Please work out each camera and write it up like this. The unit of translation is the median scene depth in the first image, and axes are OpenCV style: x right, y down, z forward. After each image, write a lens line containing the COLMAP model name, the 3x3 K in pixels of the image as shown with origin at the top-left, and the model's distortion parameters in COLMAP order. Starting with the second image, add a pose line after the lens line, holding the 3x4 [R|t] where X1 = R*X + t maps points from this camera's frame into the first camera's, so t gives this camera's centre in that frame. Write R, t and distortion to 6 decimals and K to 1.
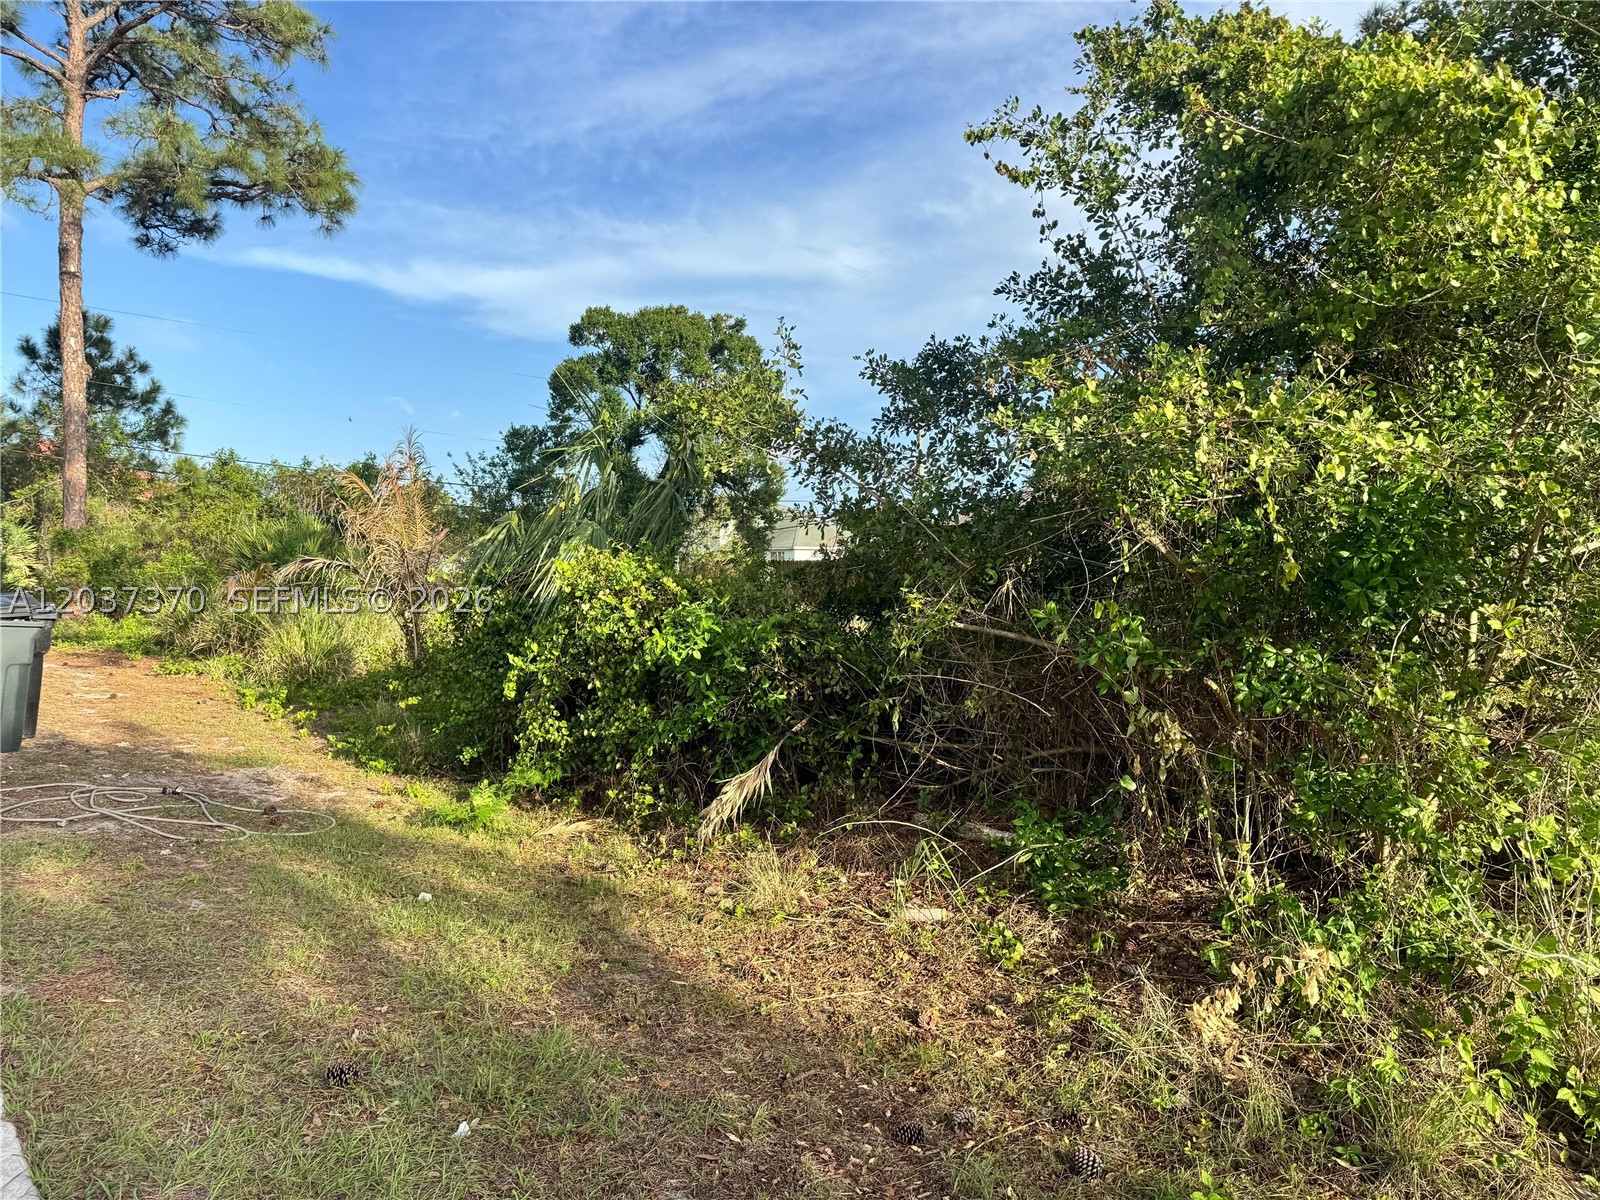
lens RADIAL K [[1100.1, 0, 800.0], [0, 1100.1, 600.0], [0, 0, 1]] dist [0.034177, -0.022326]
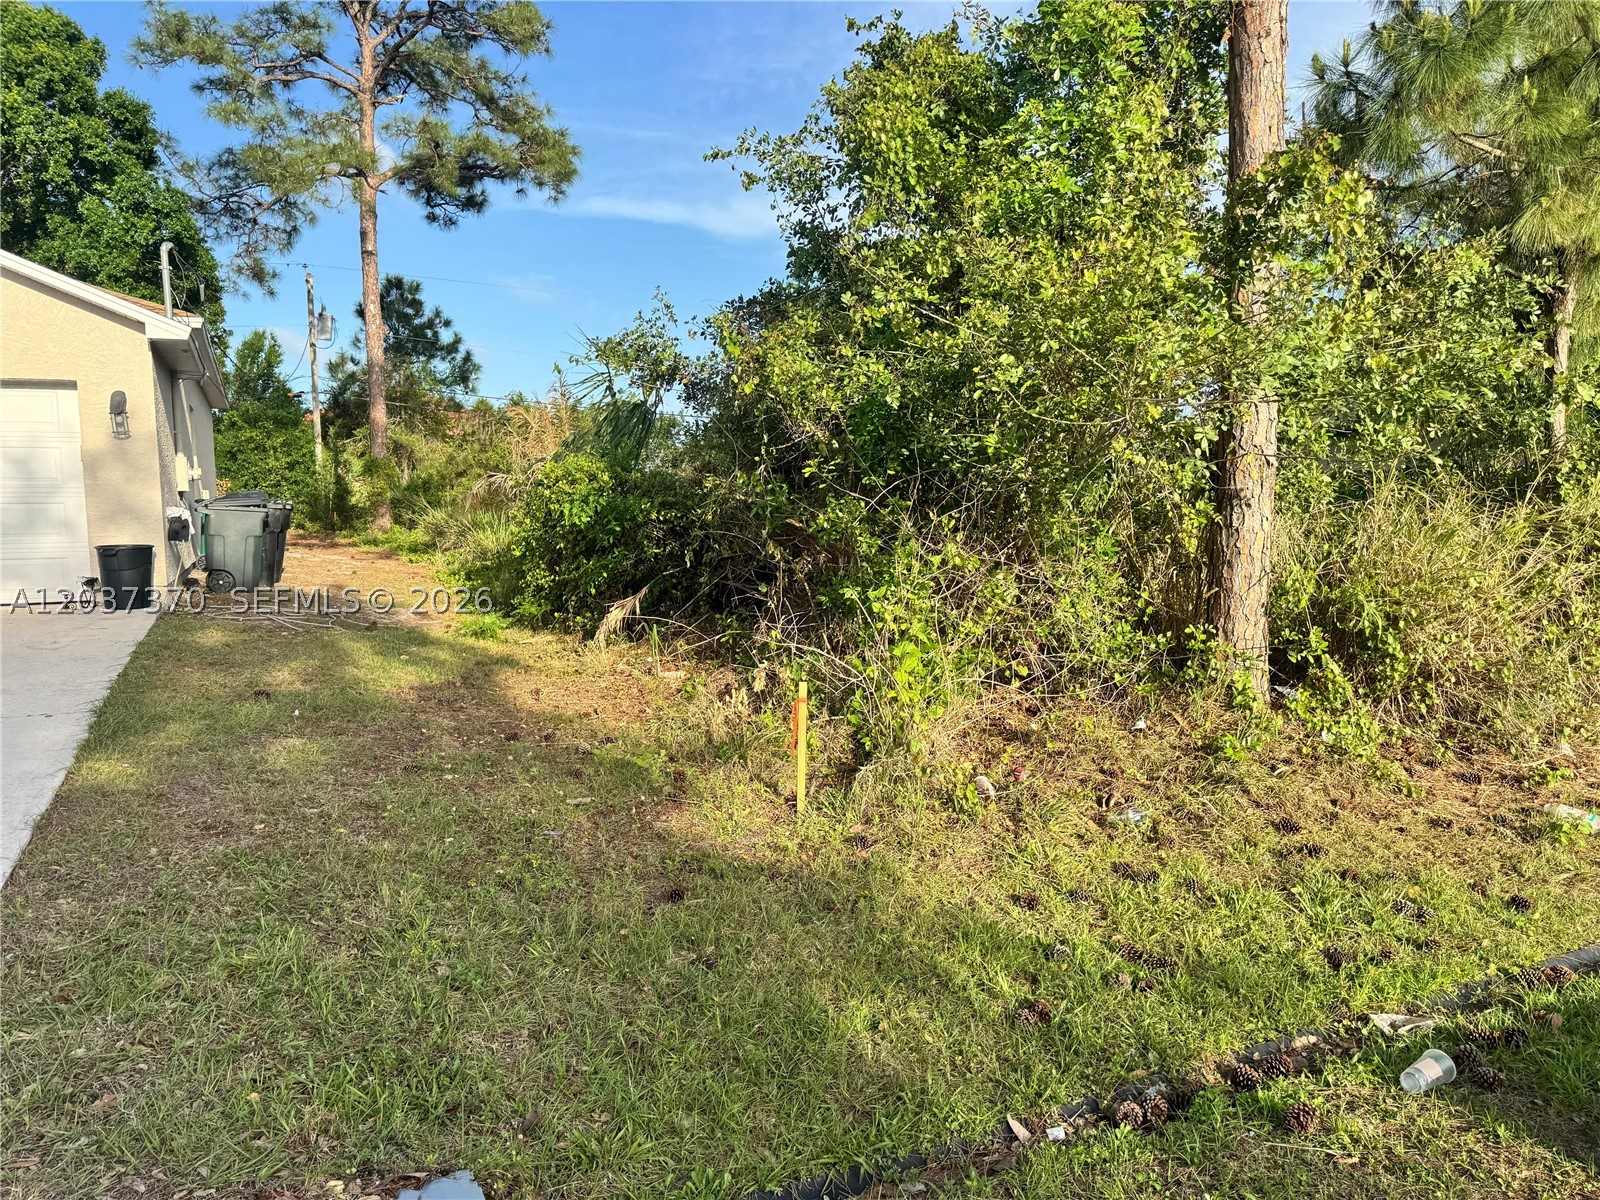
lens RADIAL K [[1100.1, 0, 800.0], [0, 1100.1, 600.0], [0, 0, 1]] dist [0.034177, -0.022326]
pose [[0.964630, 0.018675, -0.262946, 0.121067], [-0.001750, 0.997919, 0.064454, 0.013024], [0.263603, -0.061714, 0.962655, -0.077720]]
